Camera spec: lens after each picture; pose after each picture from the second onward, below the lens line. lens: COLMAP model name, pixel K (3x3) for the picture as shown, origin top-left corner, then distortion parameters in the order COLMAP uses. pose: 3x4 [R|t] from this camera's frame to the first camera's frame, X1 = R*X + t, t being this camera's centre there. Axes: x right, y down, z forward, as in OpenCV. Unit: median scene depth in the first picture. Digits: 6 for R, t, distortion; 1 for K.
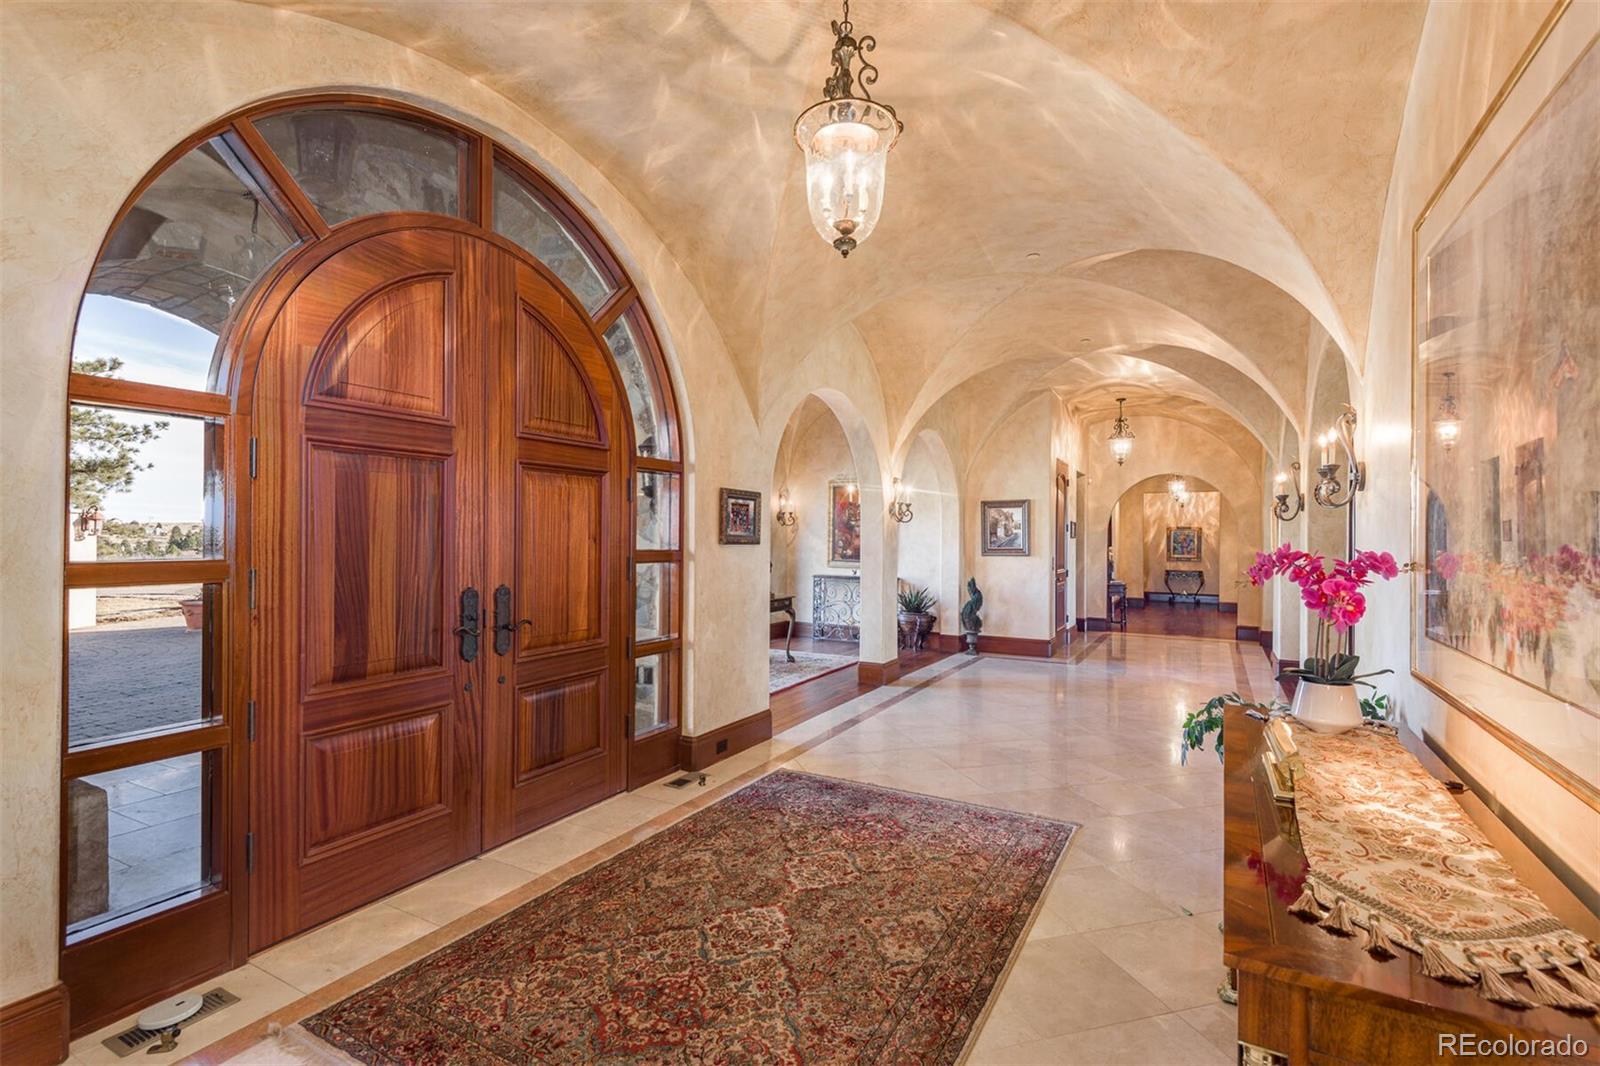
lens RADIAL K [[716.3, 0, 807.9], [0, 716.3, 536.7], [0, 0, 1]] dist [-0.004140, -0.000923]
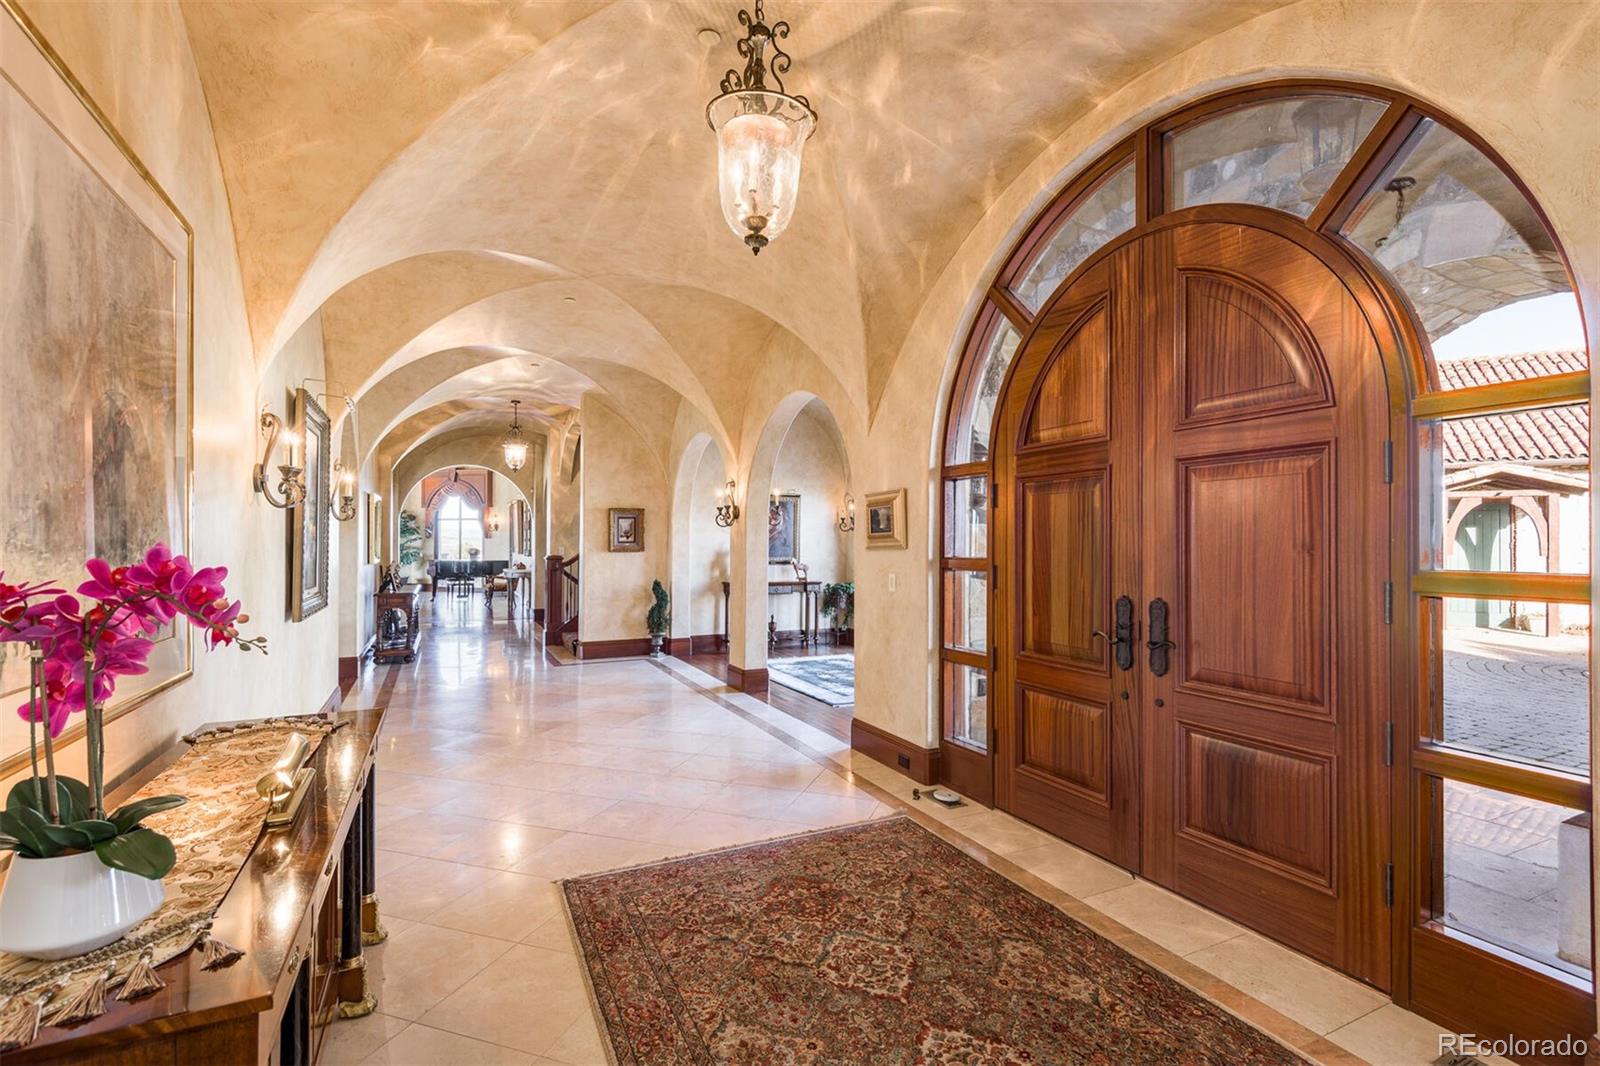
lens RADIAL K [[716.3, 0, 802.9], [0, 716.3, 532.9], [0, 0, 1]] dist [-0.004140, -0.000923]
pose [[-0.561495, -0.013312, -0.827373, 0.648724], [-0.007987, 0.999911, -0.010668, -0.003551], [0.827441, 0.000618, -0.561552, 1.263693]]
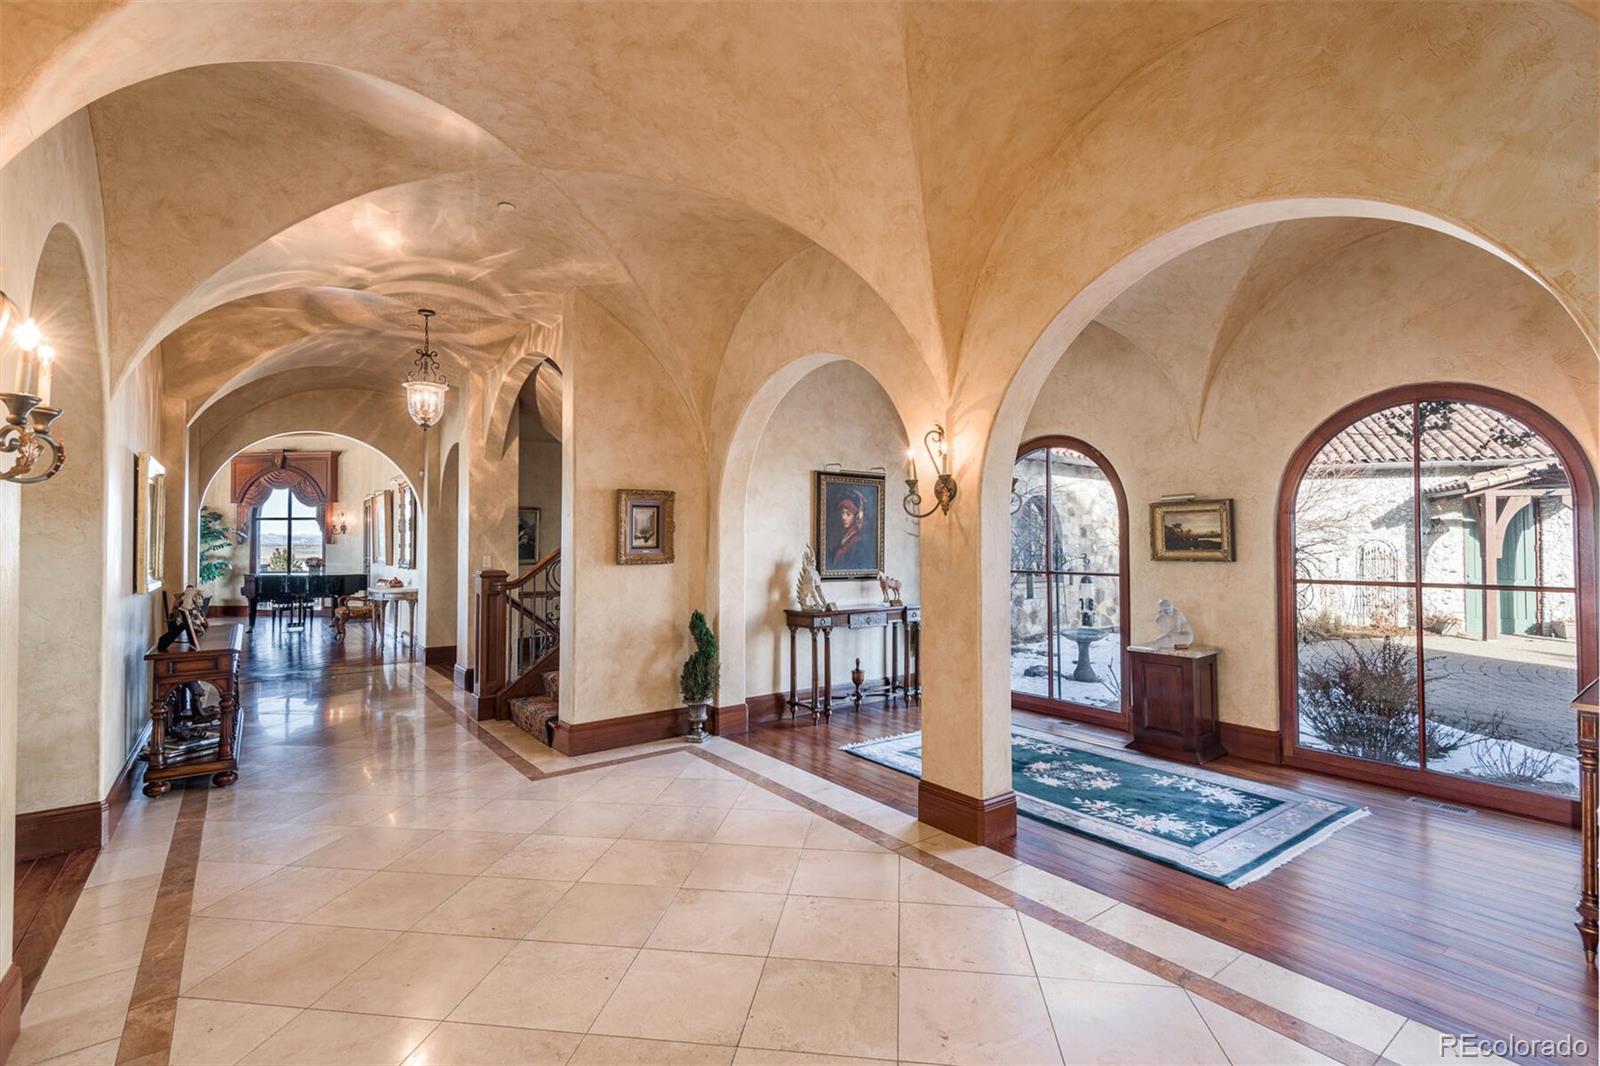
lens RADIAL K [[716.3, 0, 806.3], [0, 716.3, 533.6], [0, 0, 1]] dist [-0.004140, -0.000923]
pose [[-0.390138, -0.018819, -0.920564, 0.555104], [-0.004246, 0.999817, -0.018640, -0.002161], [0.920746, -0.003363, -0.390147, 1.069469]]
